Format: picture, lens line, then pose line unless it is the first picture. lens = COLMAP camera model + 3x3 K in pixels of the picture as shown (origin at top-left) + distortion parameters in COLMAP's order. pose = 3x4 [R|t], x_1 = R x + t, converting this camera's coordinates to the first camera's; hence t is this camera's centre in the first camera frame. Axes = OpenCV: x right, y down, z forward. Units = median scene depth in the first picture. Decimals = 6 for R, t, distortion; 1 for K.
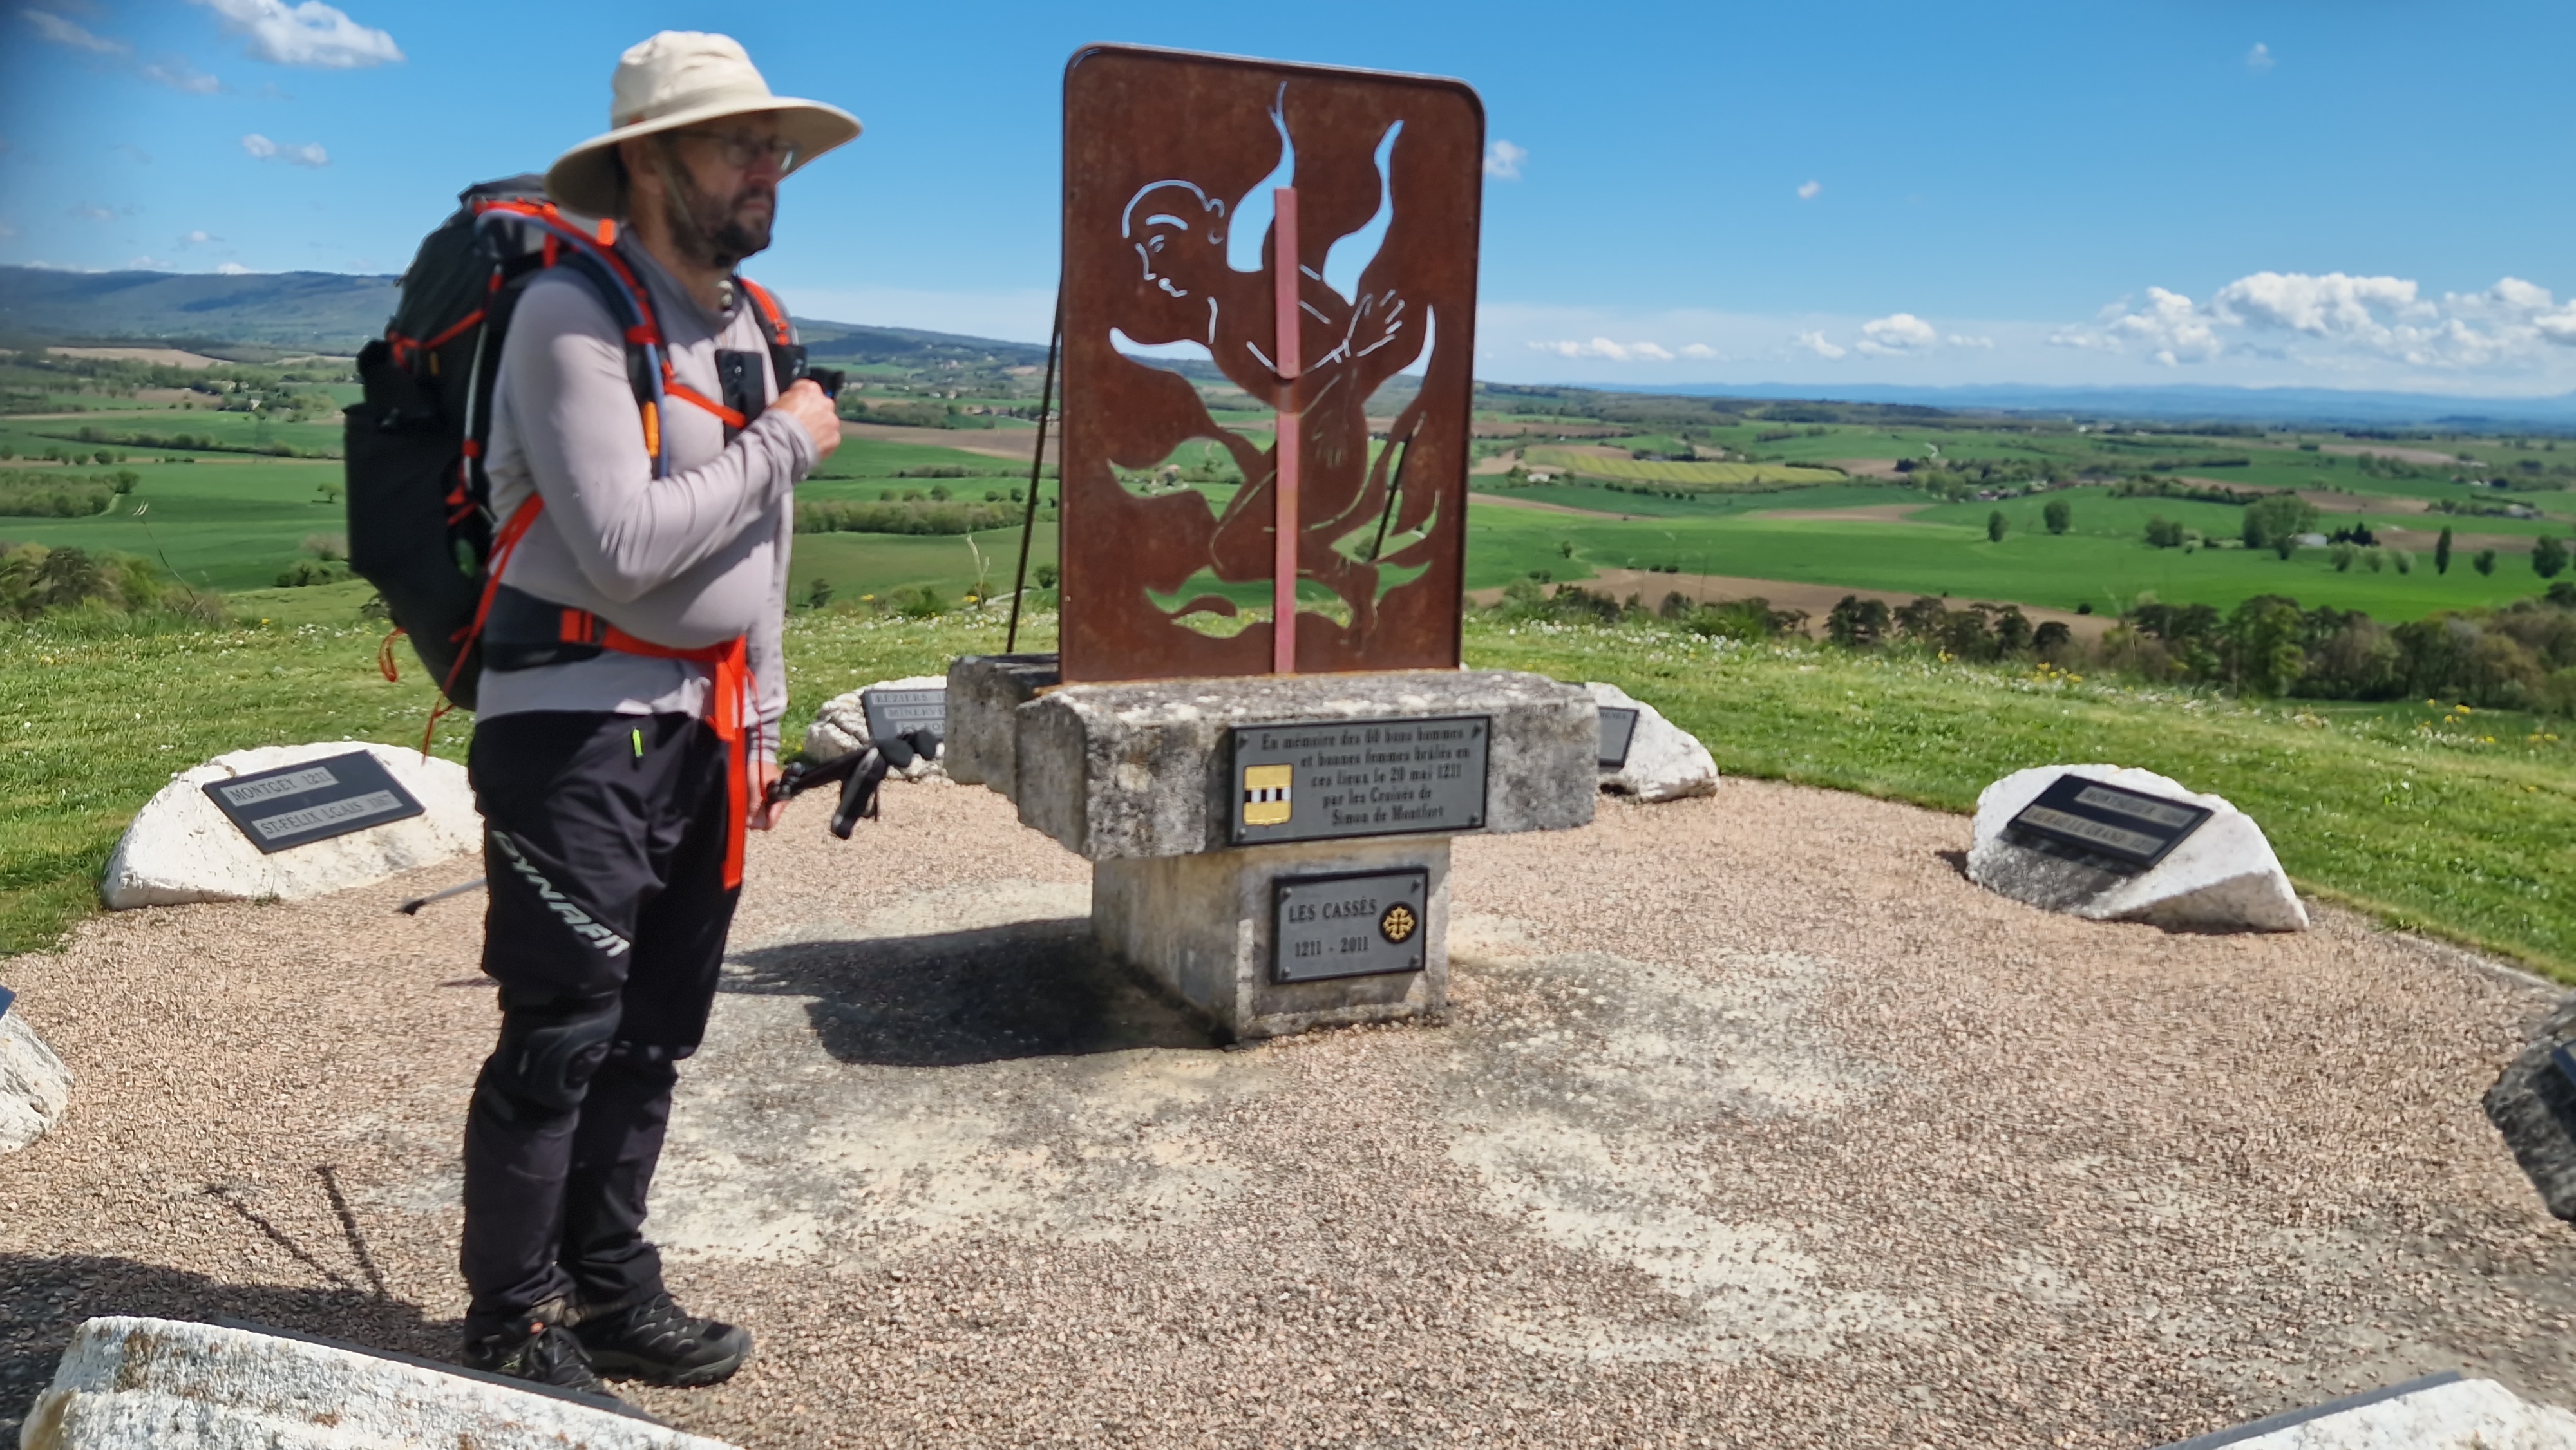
lens RADIAL K [[2116.3, 0, 1300.2], [0, 2116.3, 721.3], [0, 0, 1]] dist [0.104950, -0.105346]
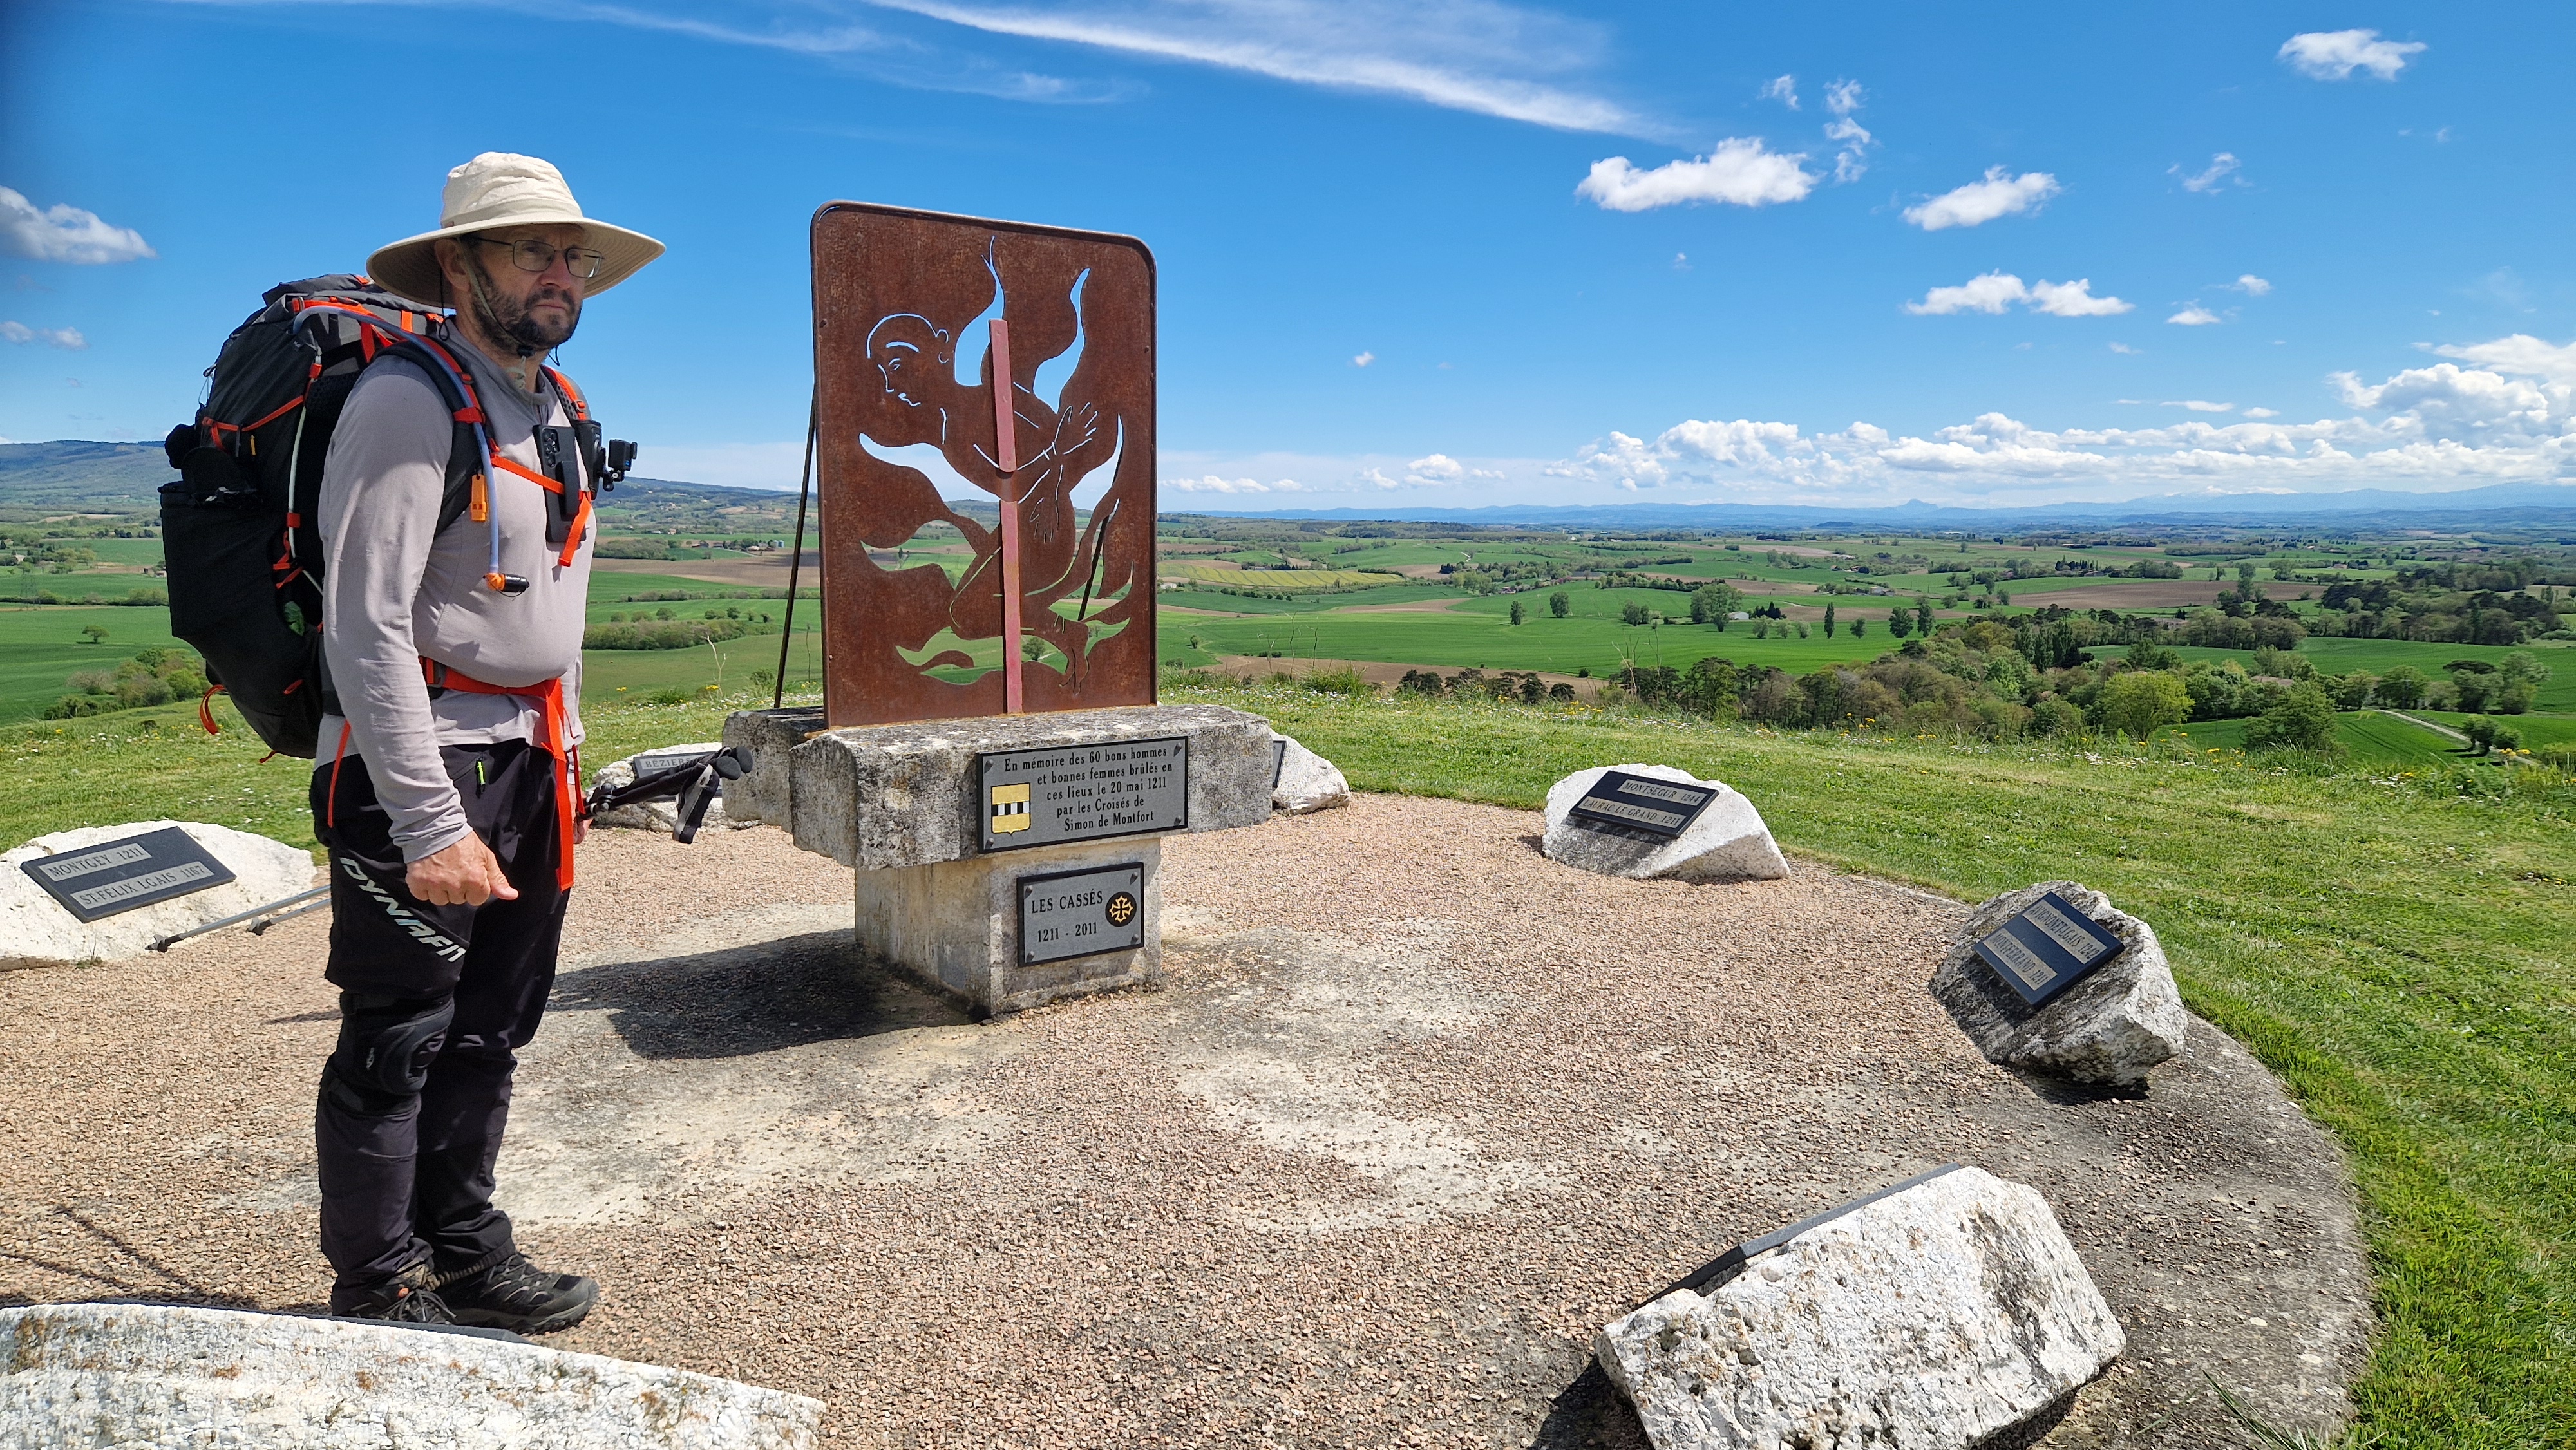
lens RADIAL K [[1701.8, 0, 1280.6], [0, 1701.8, 707.2], [0, 0, 1]] dist [0.074177, -0.054603]
pose [[0.983712, -0.044111, 0.174254, -0.028833], [0.051860, 0.997846, -0.040168, 0.022384], [-0.172107, 0.048551, 0.983881, 0.005166]]
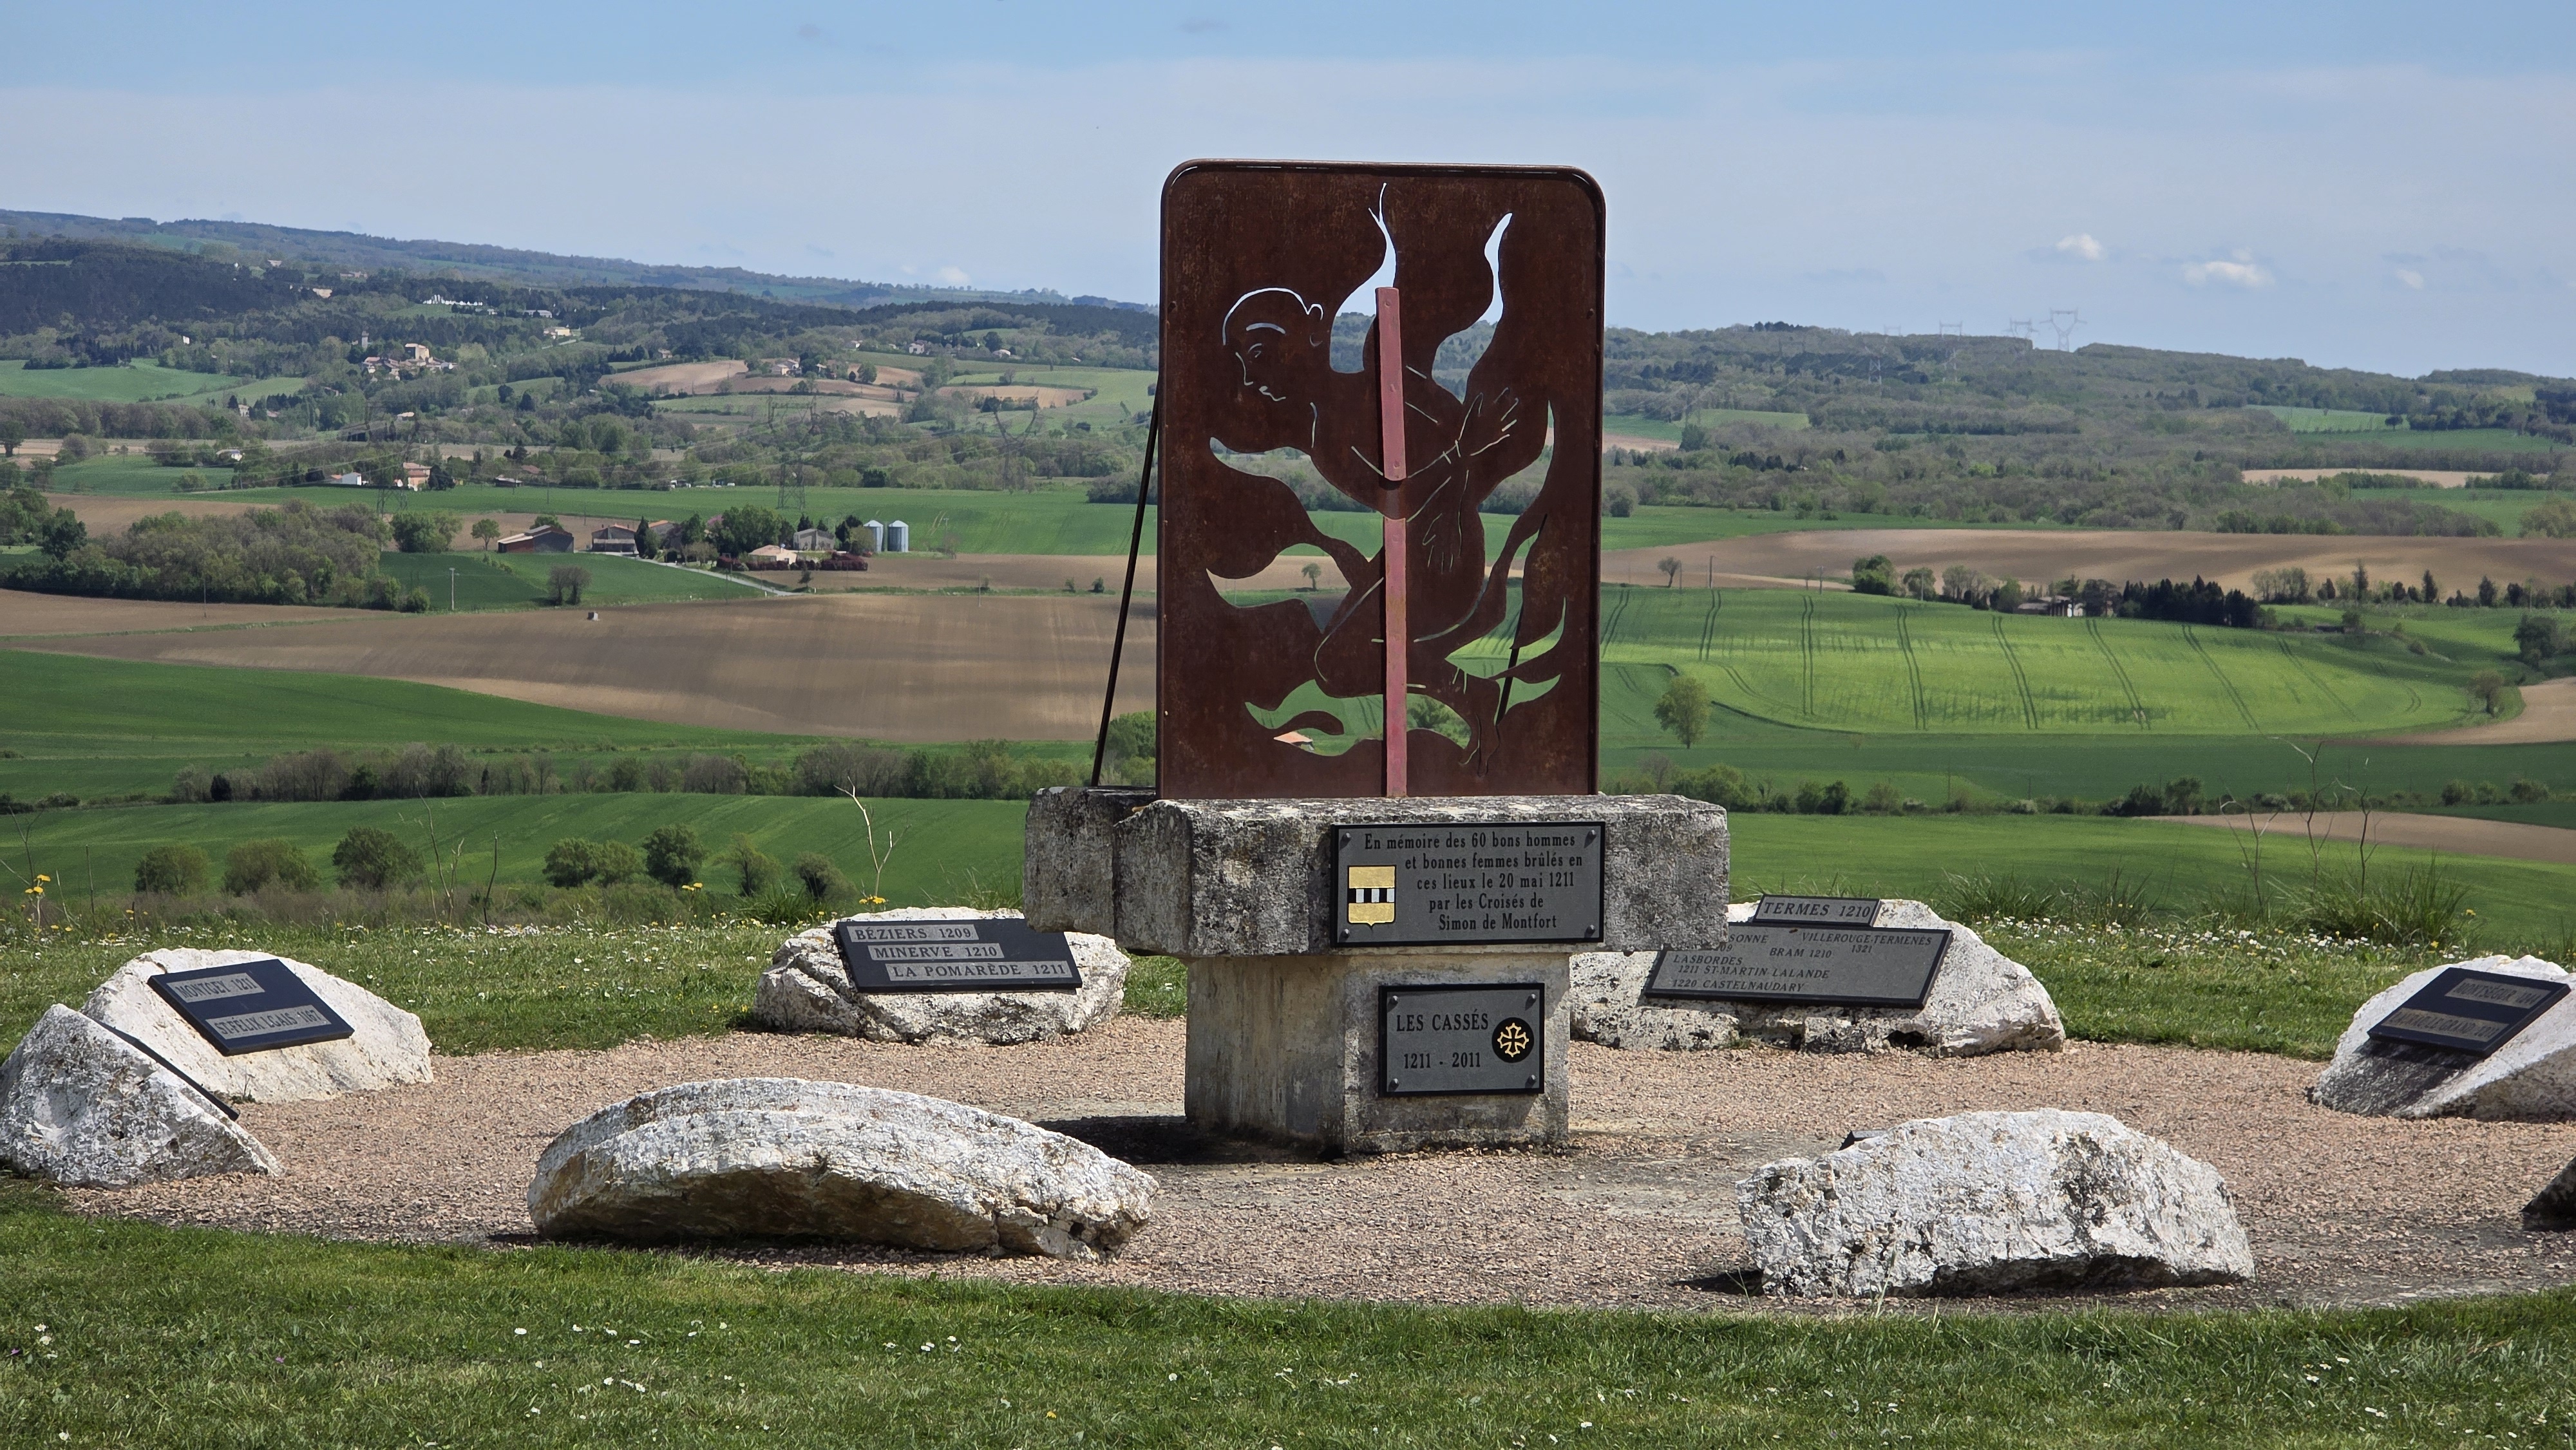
lens RADIAL K [[9285.6, 0, 1276.2], [0, 9285.6, 731.2], [0, 0, 1]] dist [0.386827, 0.000000]
pose [[0.998019, -0.018199, -0.060227, 0.191166], [0.010728, 0.992458, -0.122118, 0.459182], [0.061995, 0.121230, 0.990687, -3.127211]]
